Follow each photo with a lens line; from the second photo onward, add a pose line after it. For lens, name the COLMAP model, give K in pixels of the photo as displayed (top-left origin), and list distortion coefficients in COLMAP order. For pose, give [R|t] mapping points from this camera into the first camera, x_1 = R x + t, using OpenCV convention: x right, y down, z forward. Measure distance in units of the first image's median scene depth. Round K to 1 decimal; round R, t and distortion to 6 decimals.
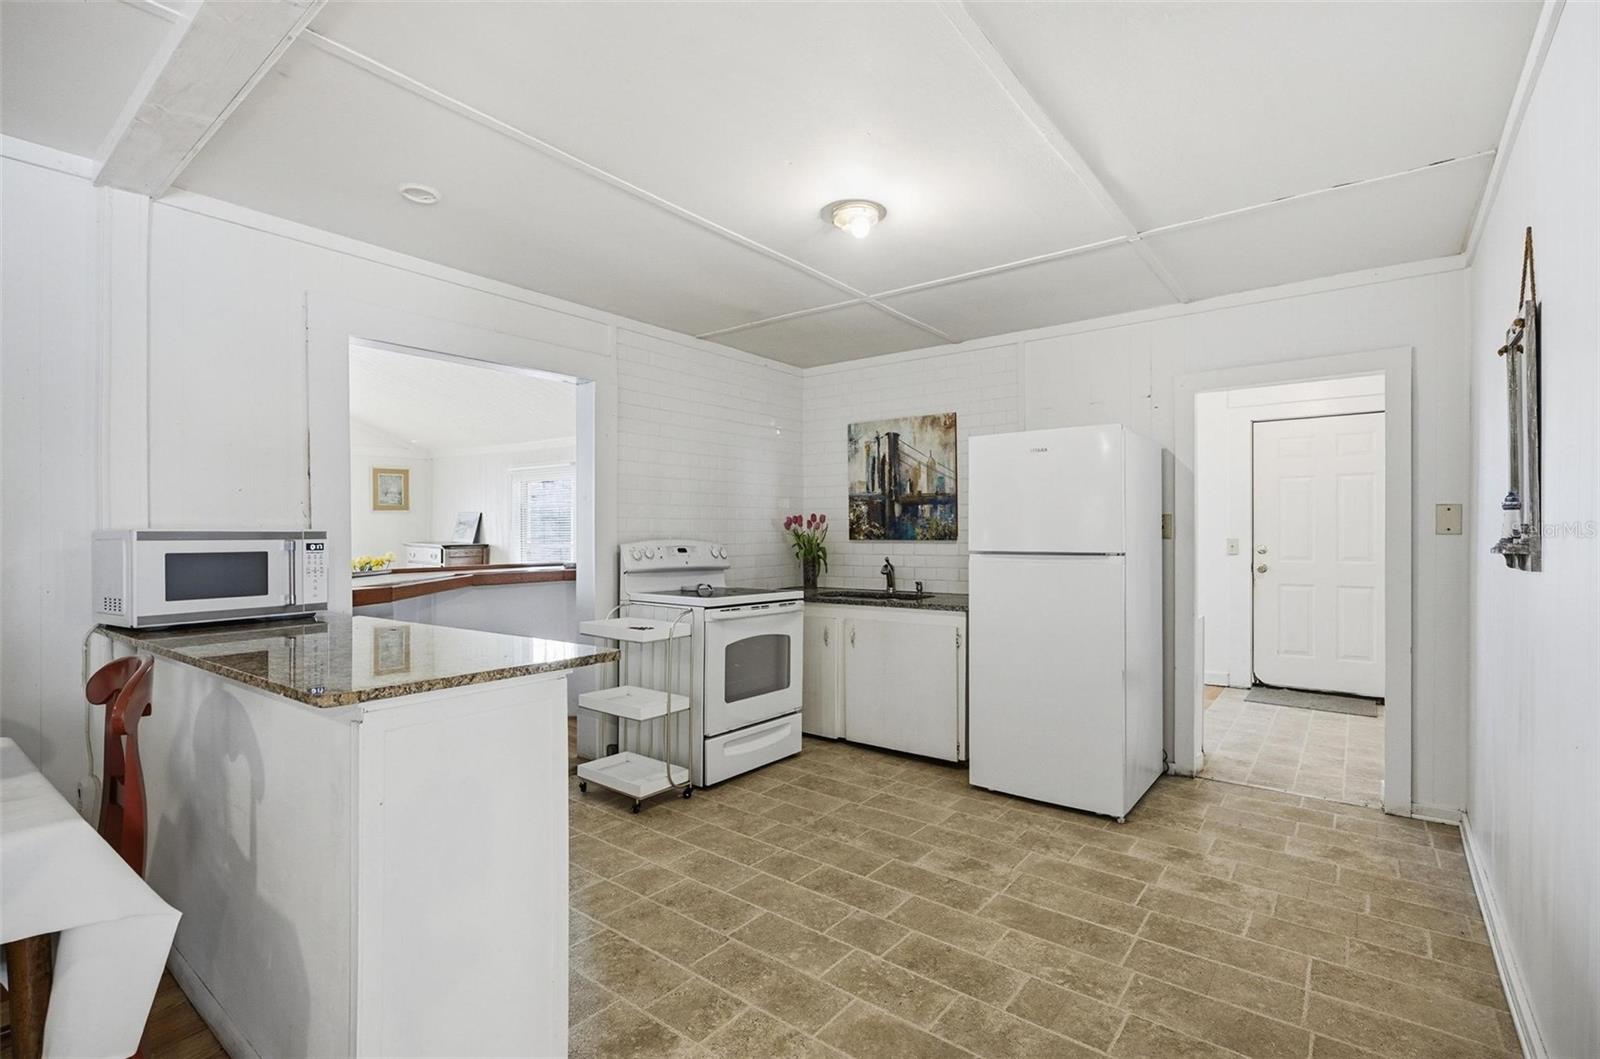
lens RADIAL K [[723.3, 0, 809.0], [0, 723.3, 531.5], [0, 0, 1]] dist [-0.010366, 0.000398]
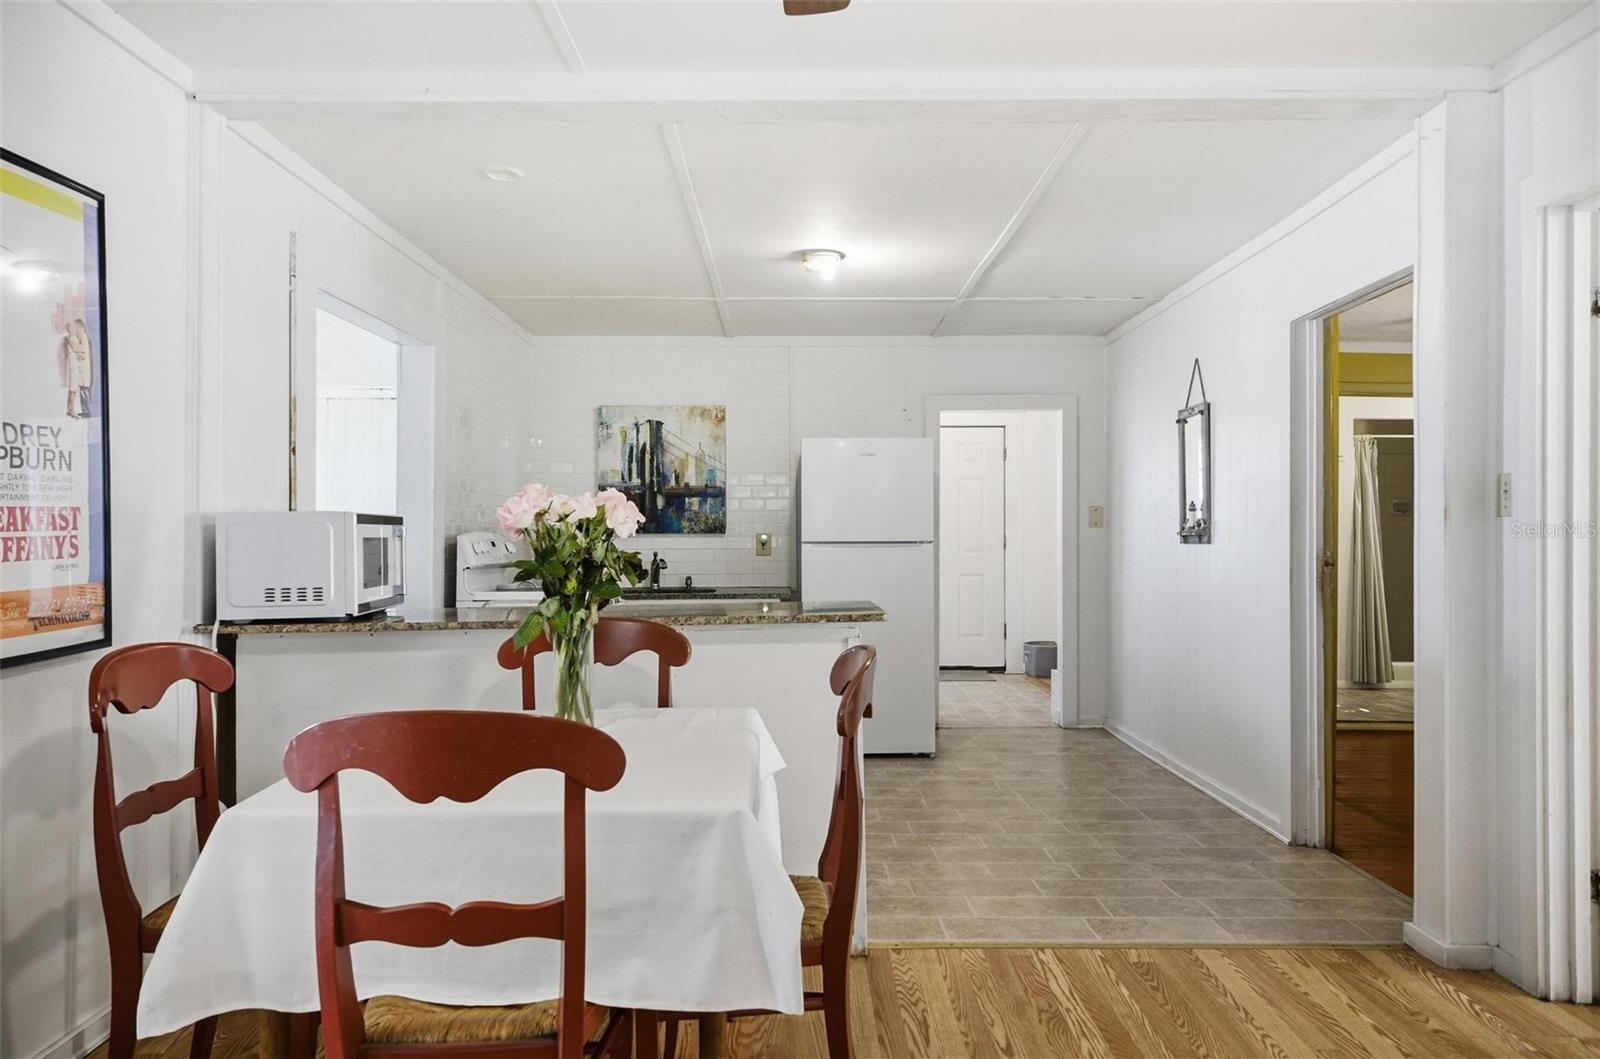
lens RADIAL K [[1051.2, 0, 802.0], [0, 1051.2, 524.1], [0, 0, 1]] dist [0.007798, 0.000263]
pose [[0.785676, 0.006564, 0.618603, -0.592419], [-0.001592, 0.999962, -0.008589, 0.010655], [-0.618636, 0.005763, 0.785657, -0.201036]]
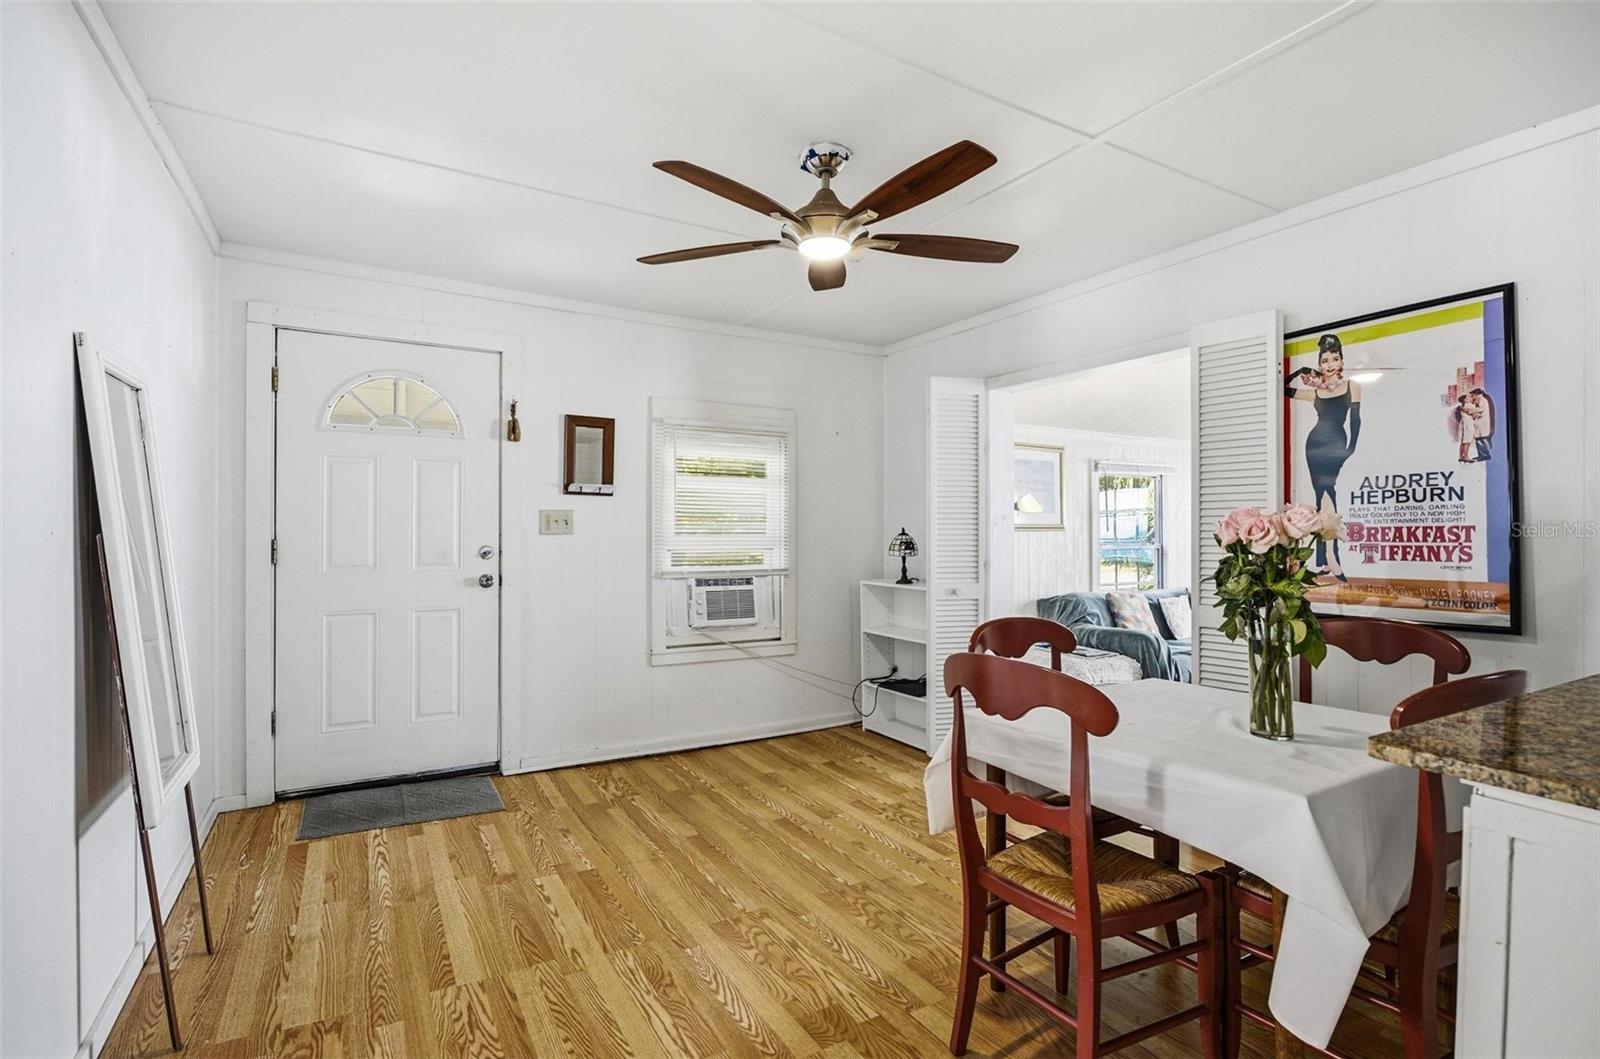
lens RADIAL K [[752.5, 0, 803.5], [0, 752.5, 522.4], [0, 0, 1]] dist [-0.016889, 0.000631]
pose [[-0.367024, -0.004625, -0.930200, 0.076933], [-0.004463, 0.999985, -0.003211, -0.000095], [0.930201, 0.002973, -0.367039, 0.184720]]
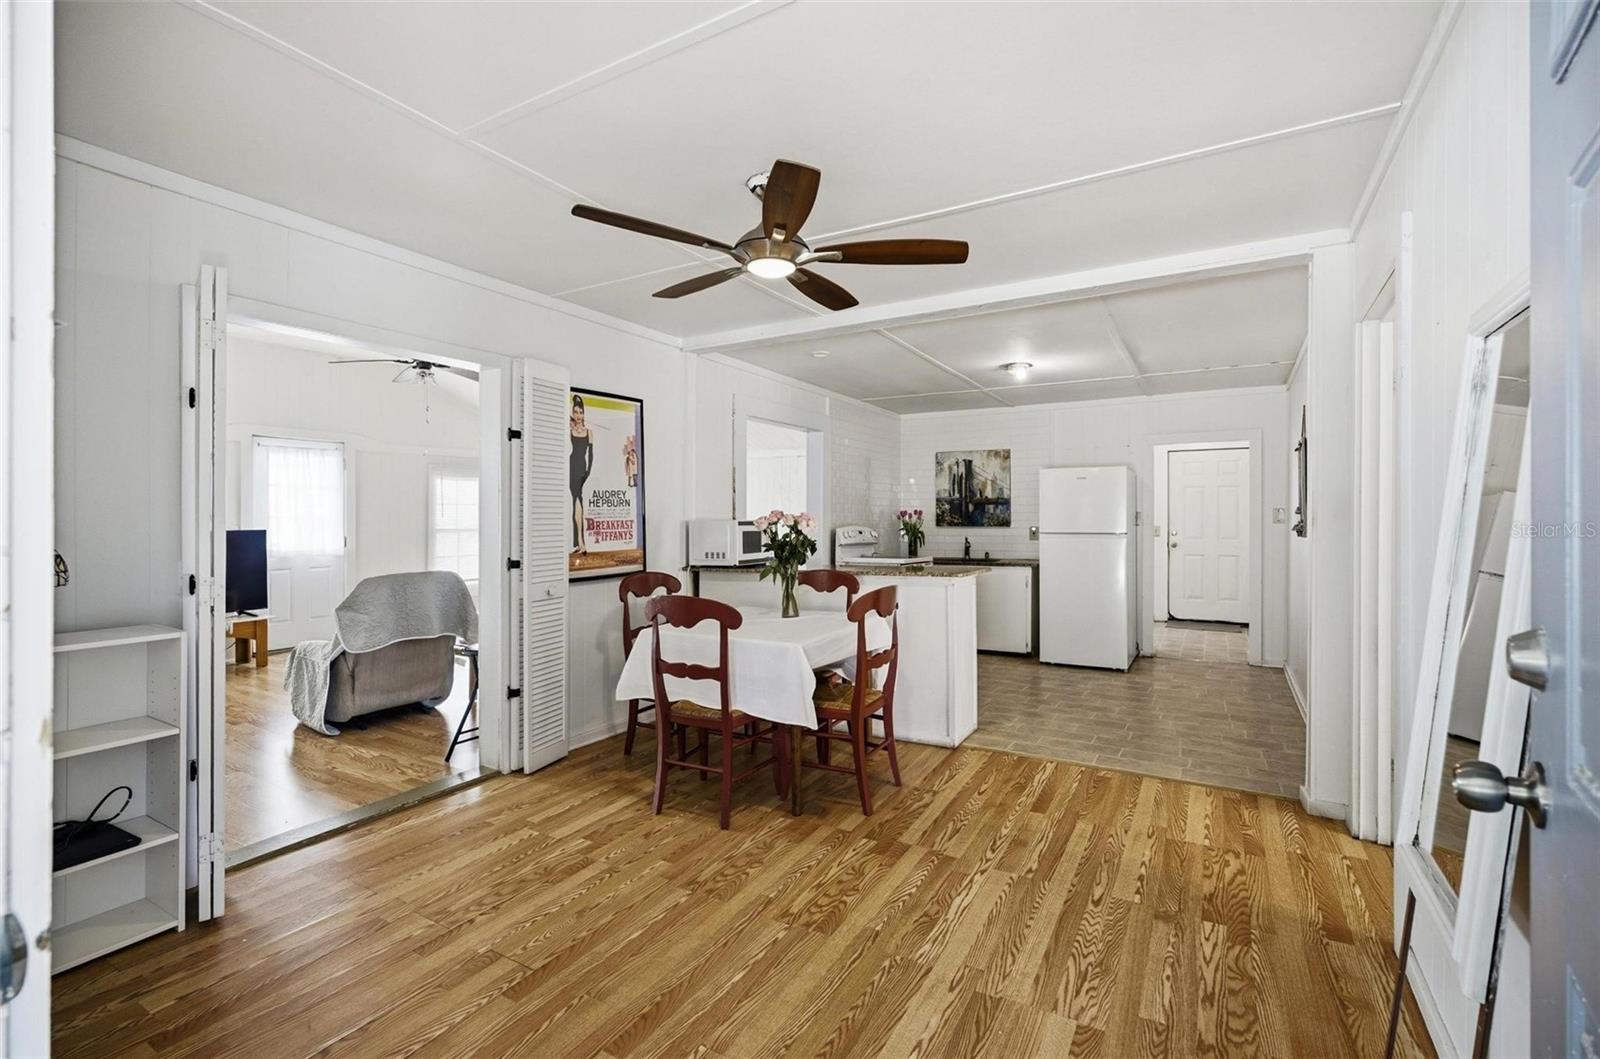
lens RADIAL K [[710.4, 0, 813.3], [0, 710.4, 521.4], [0, 0, 1]] dist [-0.009989, 0.000125]
pose [[0.990361, 0.001223, 0.138507, -0.448835], [-0.001496, 0.999997, 0.001868, -0.001898], [-0.138504, -0.002057, 0.990360, -0.520110]]
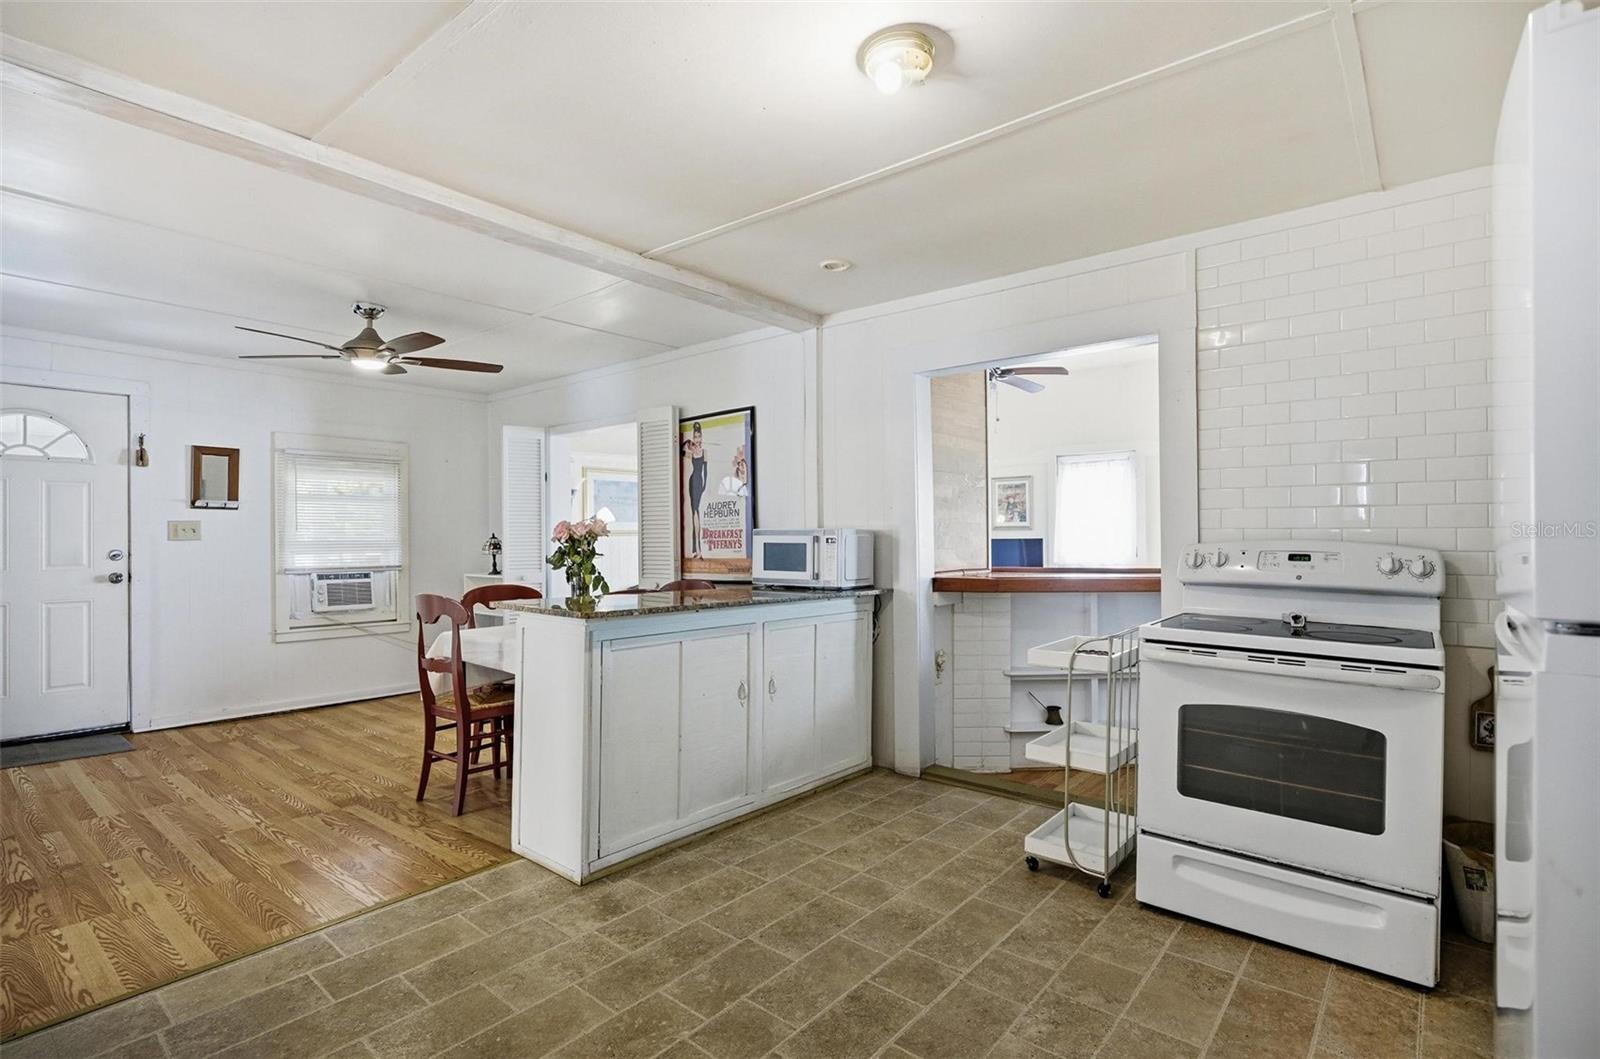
lens RADIAL K [[775.2, 0, 806.5], [0, 775.2, 530.9], [0, 0, 1]] dist [-0.007854, 0.000398]
pose [[-0.036558, -0.001165, -0.999331, 0.447866], [0.002721, 0.999995, -0.001266, 0.002408], [0.999328, -0.002765, -0.036555, 0.532693]]
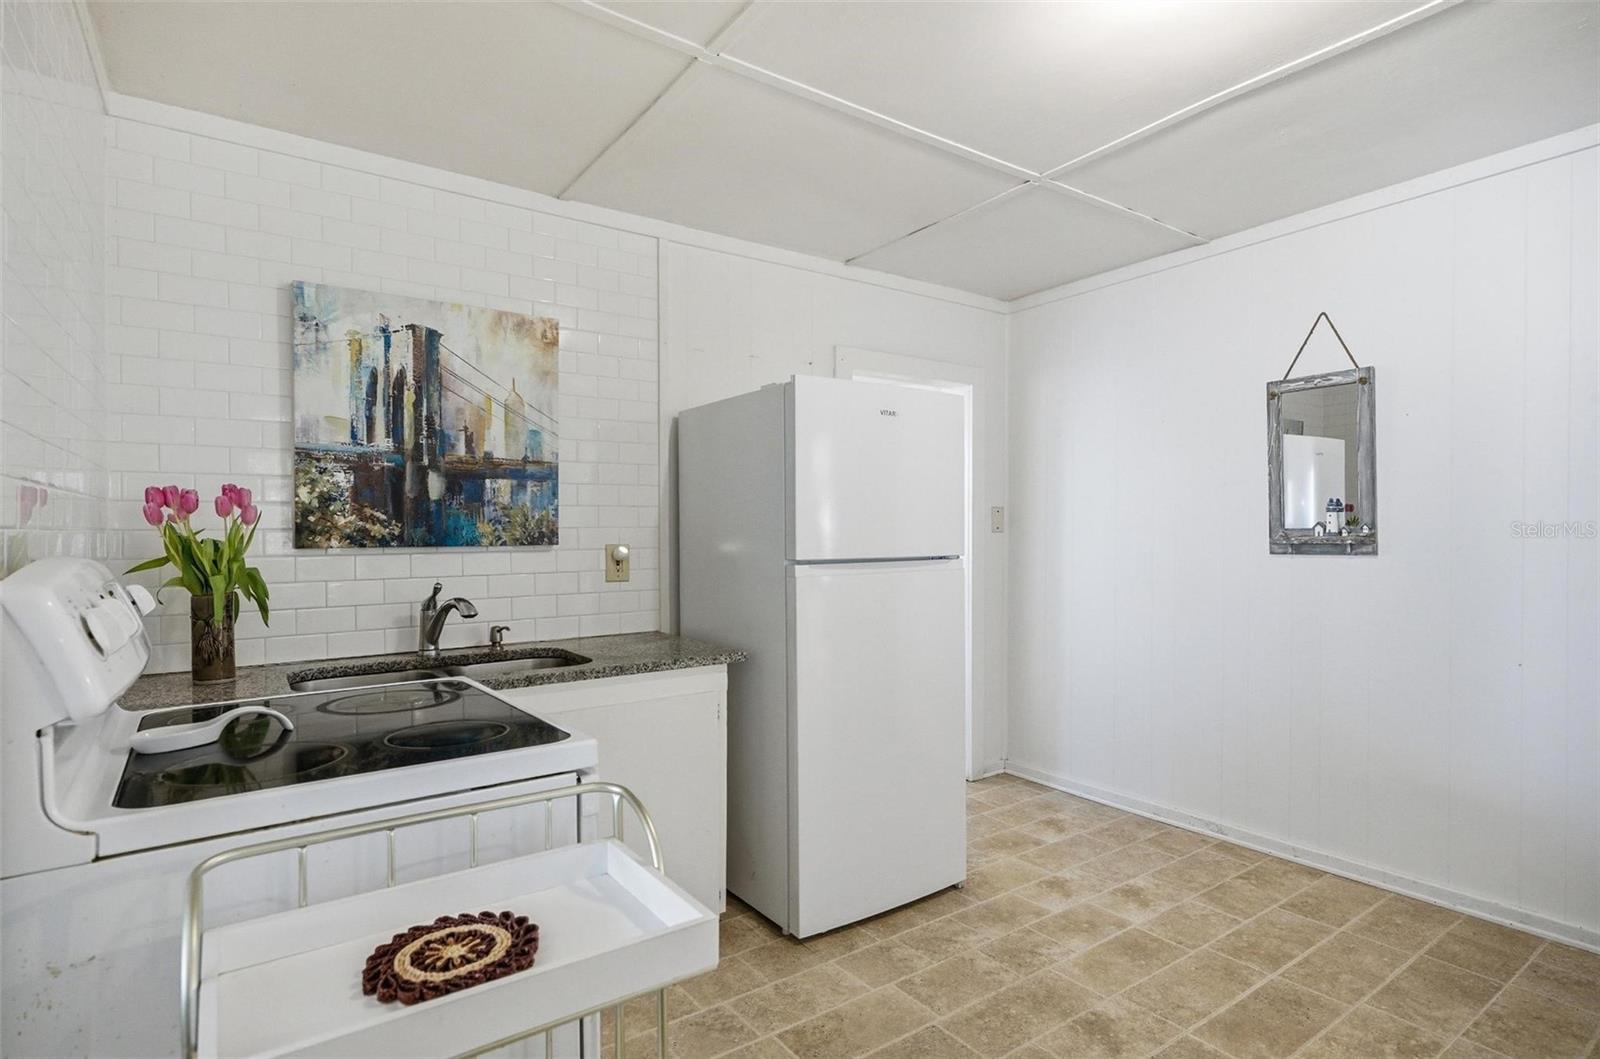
lens RADIAL K [[810.1, 0, 793.9], [0, 810.1, 528.3], [0, 0, 1]] dist [0.001629, 0.000333]
pose [[0.297857, 0.004438, 0.954600, -0.336064], [0.004035, 0.999974, -0.005908, 0.003048], [-0.954602, 0.005612, 0.297832, 0.610916]]
